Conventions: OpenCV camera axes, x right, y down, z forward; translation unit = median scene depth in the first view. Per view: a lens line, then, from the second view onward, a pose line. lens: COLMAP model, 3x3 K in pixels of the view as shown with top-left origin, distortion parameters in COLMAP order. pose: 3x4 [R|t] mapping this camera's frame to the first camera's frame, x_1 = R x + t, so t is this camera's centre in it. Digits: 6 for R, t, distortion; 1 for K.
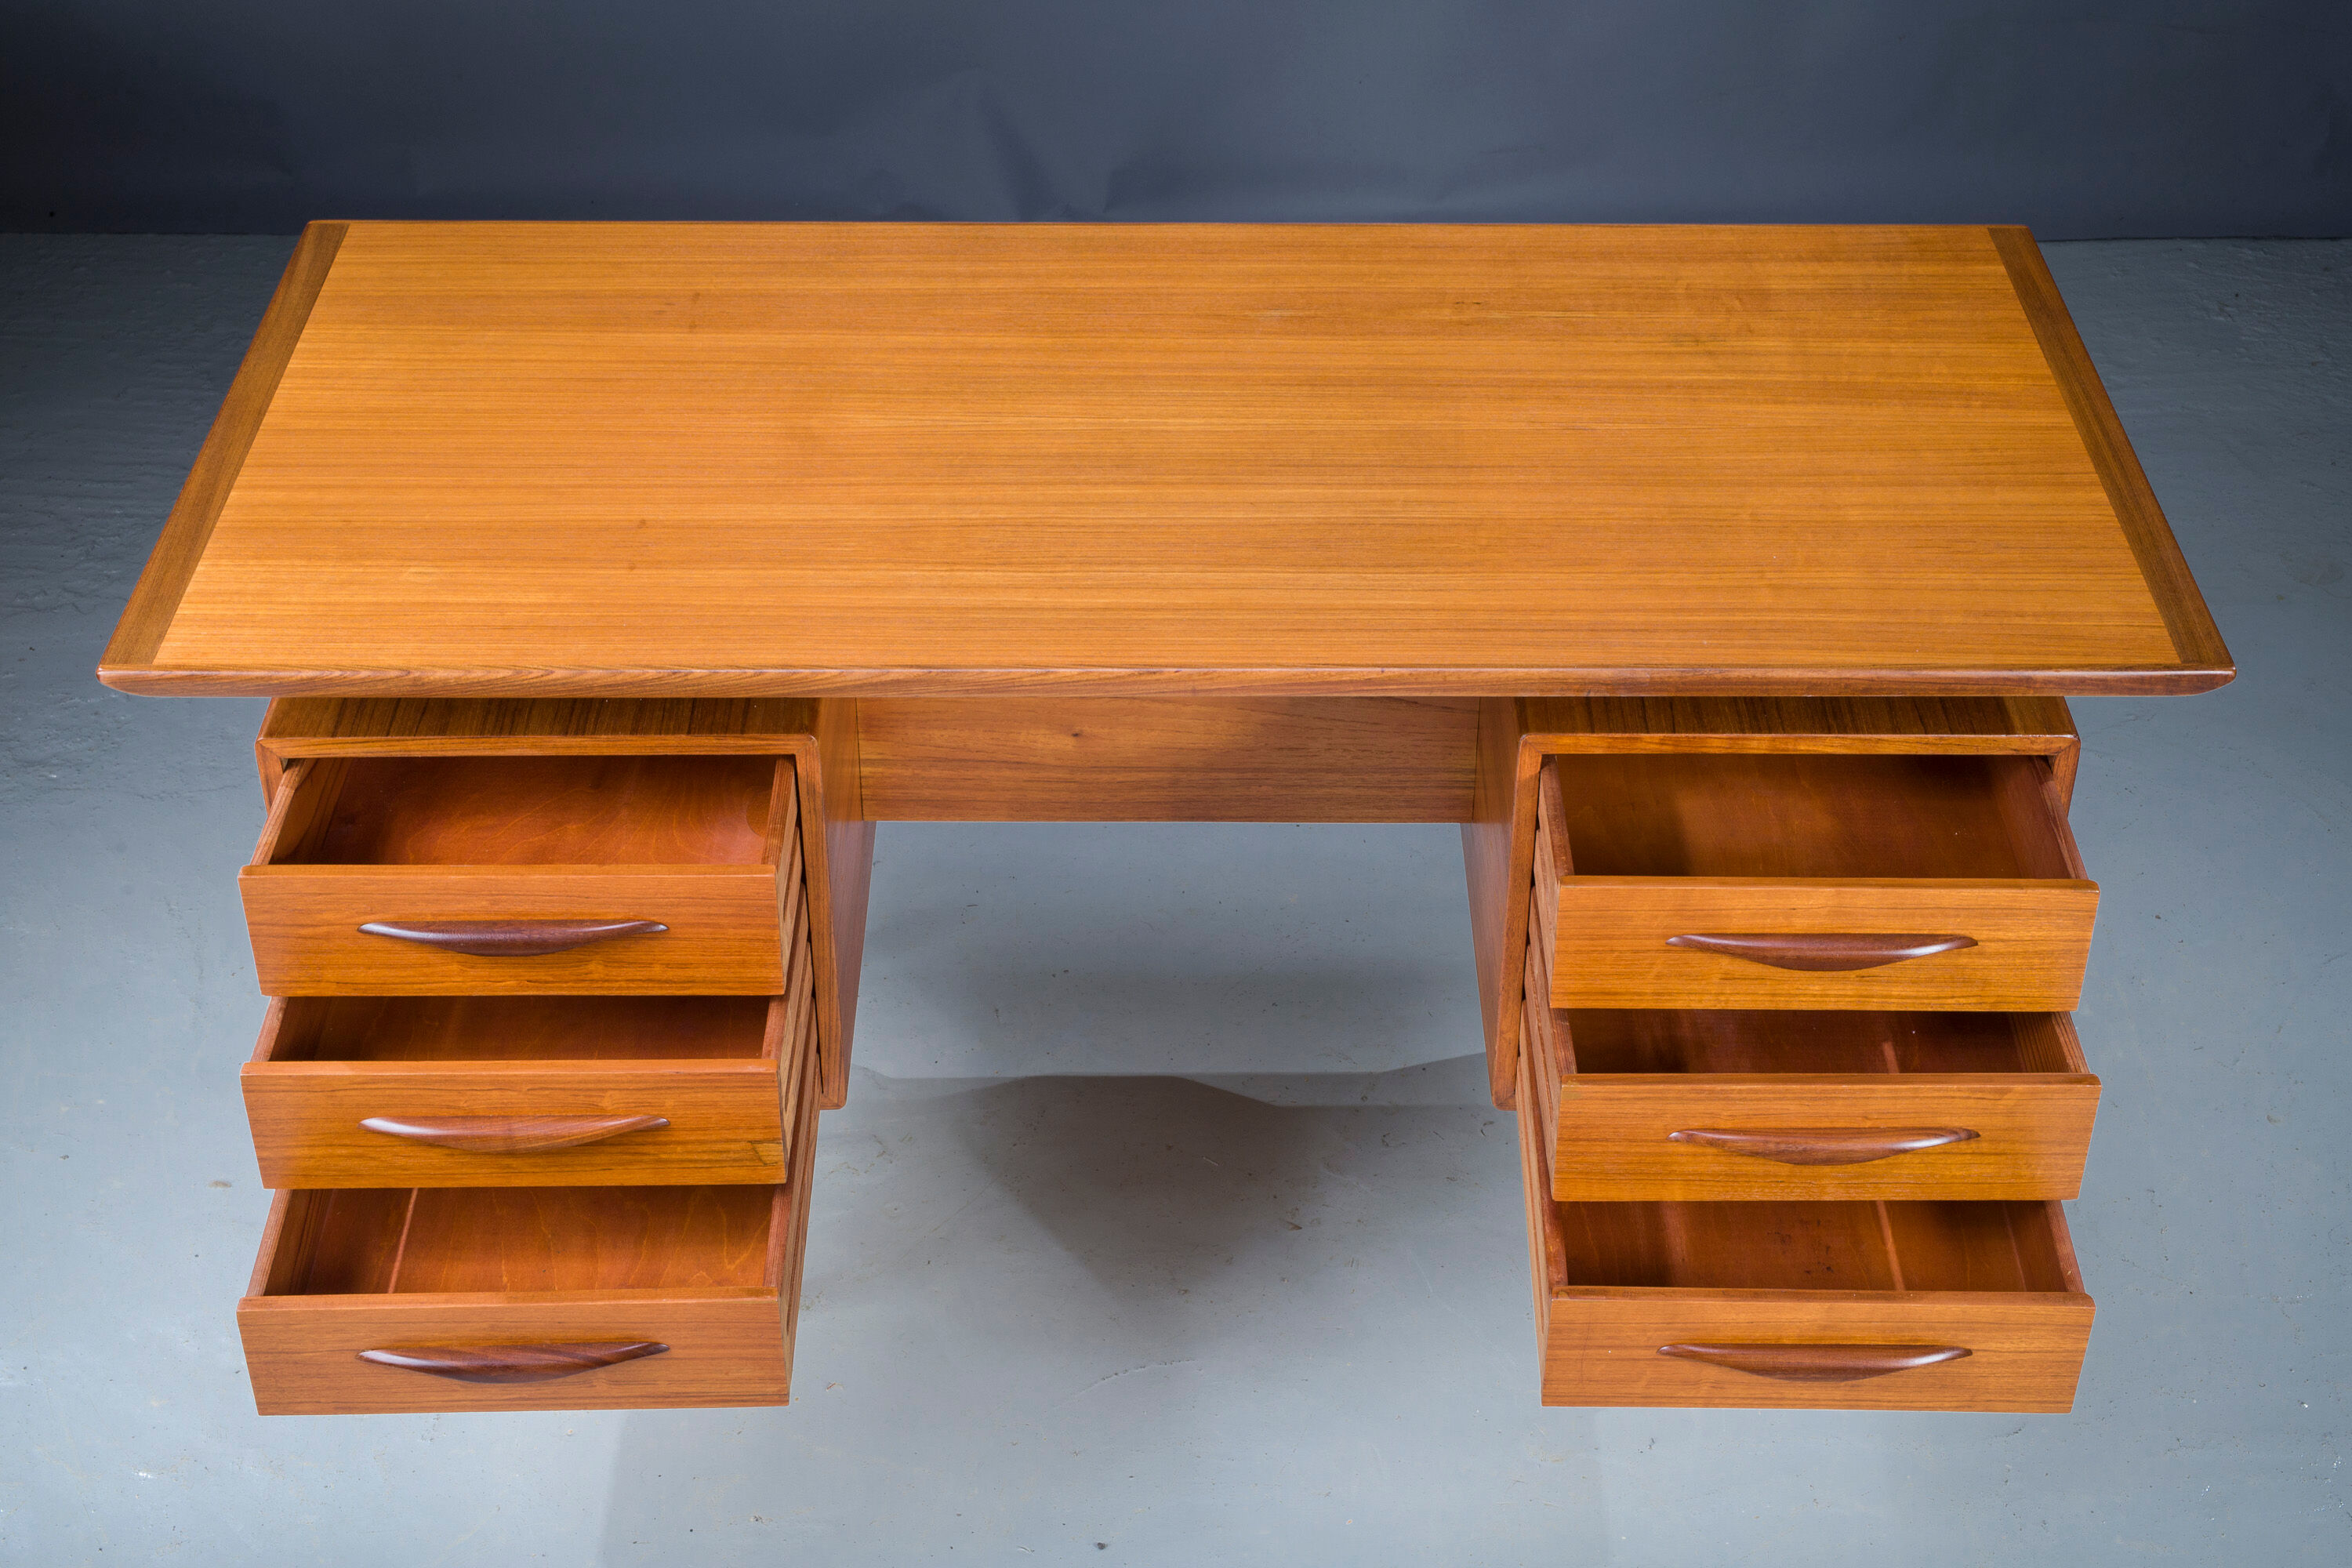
lens RADIAL K [[3387.5, 0, 1163.2], [0, 3387.5, 781.5], [0, 0, 1]] dist [-0.029972, 0.000000]
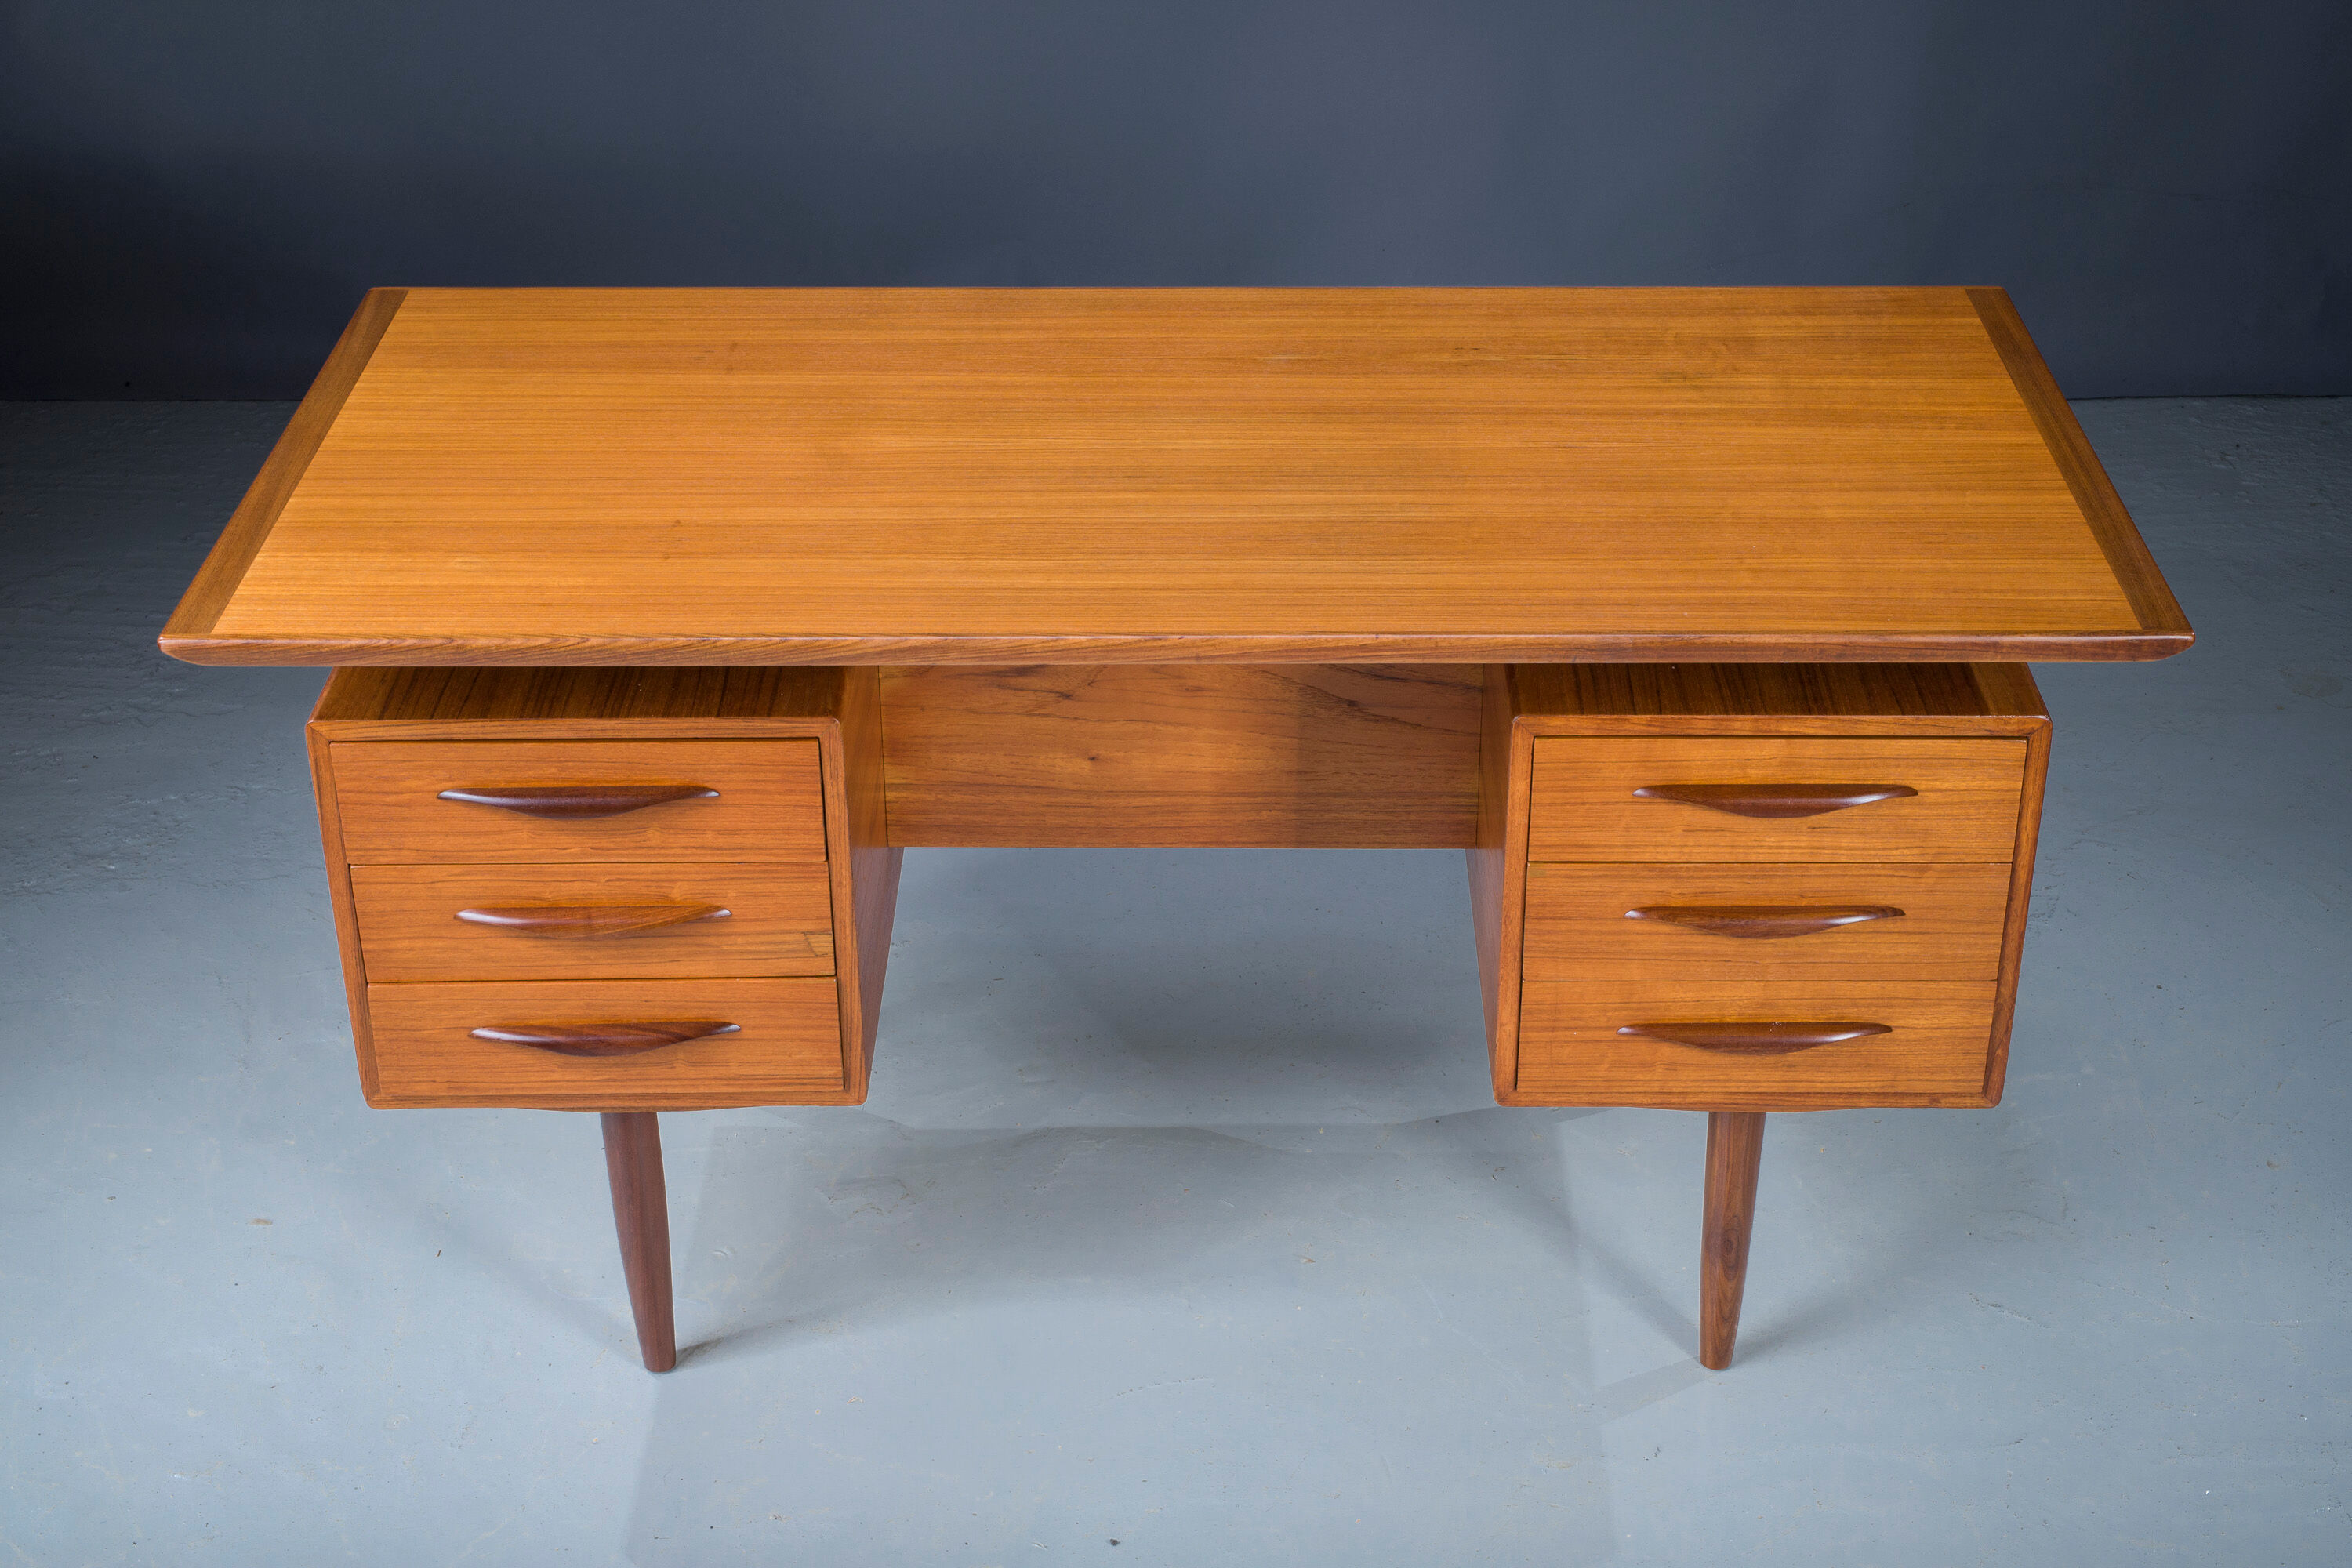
lens RADIAL K [[3387.5, 0, 1157.3], [0, 3387.5, 761.0], [0, 0, 1]] dist [-0.029972, 0.000000]
pose [[0.999836, -0.000535, -0.018127, 0.013521], [-0.001339, 0.994656, -0.103238, 0.098346], [0.018085, 0.103245, 0.994491, -0.035025]]
